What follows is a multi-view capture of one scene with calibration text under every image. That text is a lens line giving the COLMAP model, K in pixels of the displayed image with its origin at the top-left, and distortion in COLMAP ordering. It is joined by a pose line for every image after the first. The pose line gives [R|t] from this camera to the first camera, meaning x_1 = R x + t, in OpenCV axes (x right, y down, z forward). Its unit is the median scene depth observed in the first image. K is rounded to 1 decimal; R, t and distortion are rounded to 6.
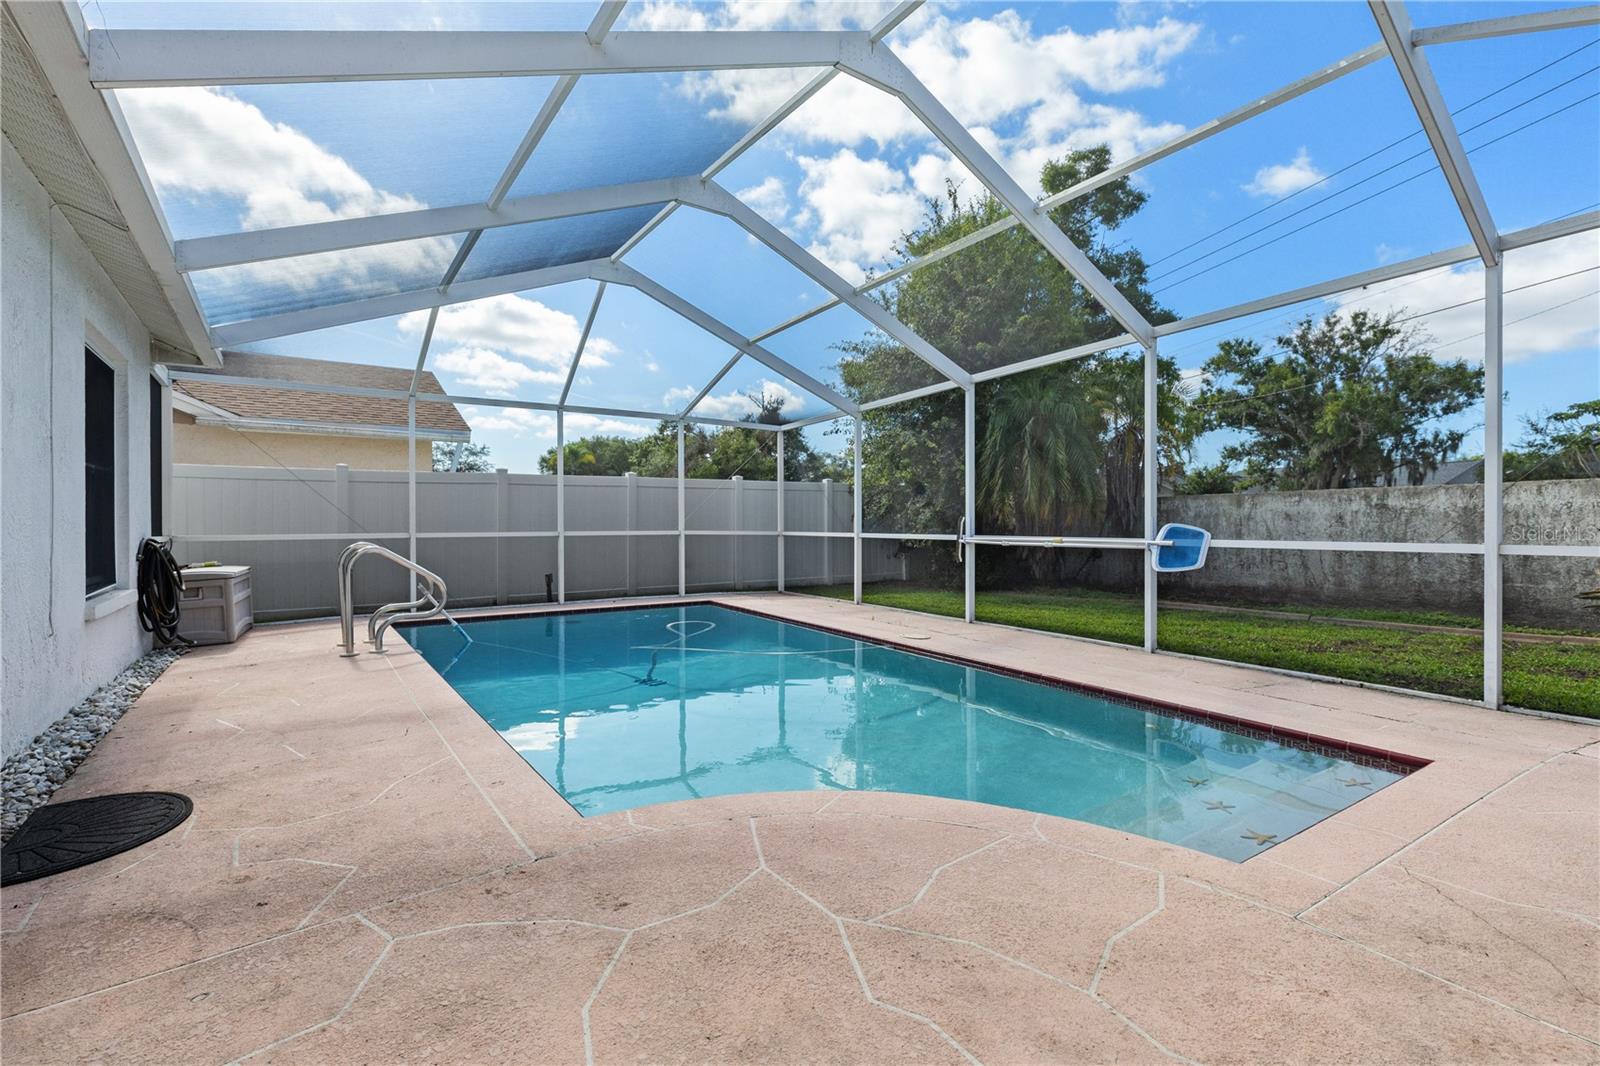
lens RADIAL K [[722.0, 0, 798.1], [0, 722.0, 524.2], [0, 0, 1]] dist [0.004476, -0.000190]
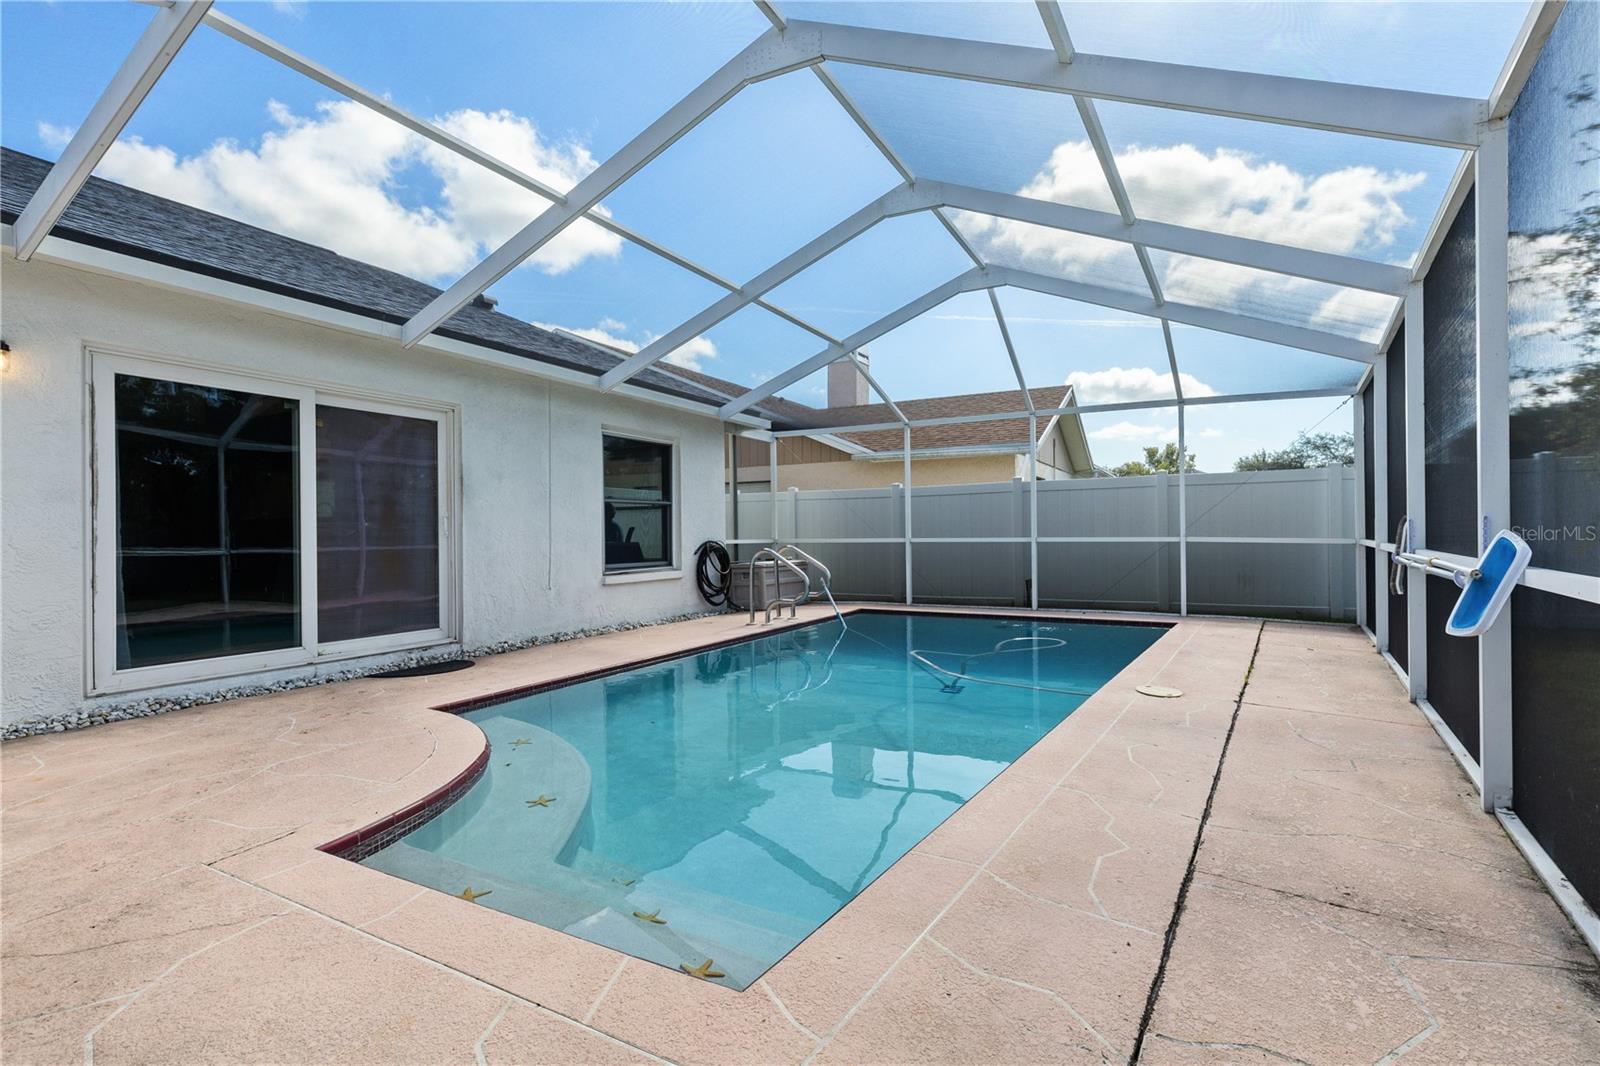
lens RADIAL K [[747.8, 0, 802.9], [0, 747.8, 523.6], [0, 0, 1]] dist [0.005328, 0.000949]
pose [[0.471942, -0.007338, -0.881599, 2.099758], [0.002200, 0.999972, -0.007145, -0.015106], [0.881627, 0.001433, 0.471945, 1.192766]]
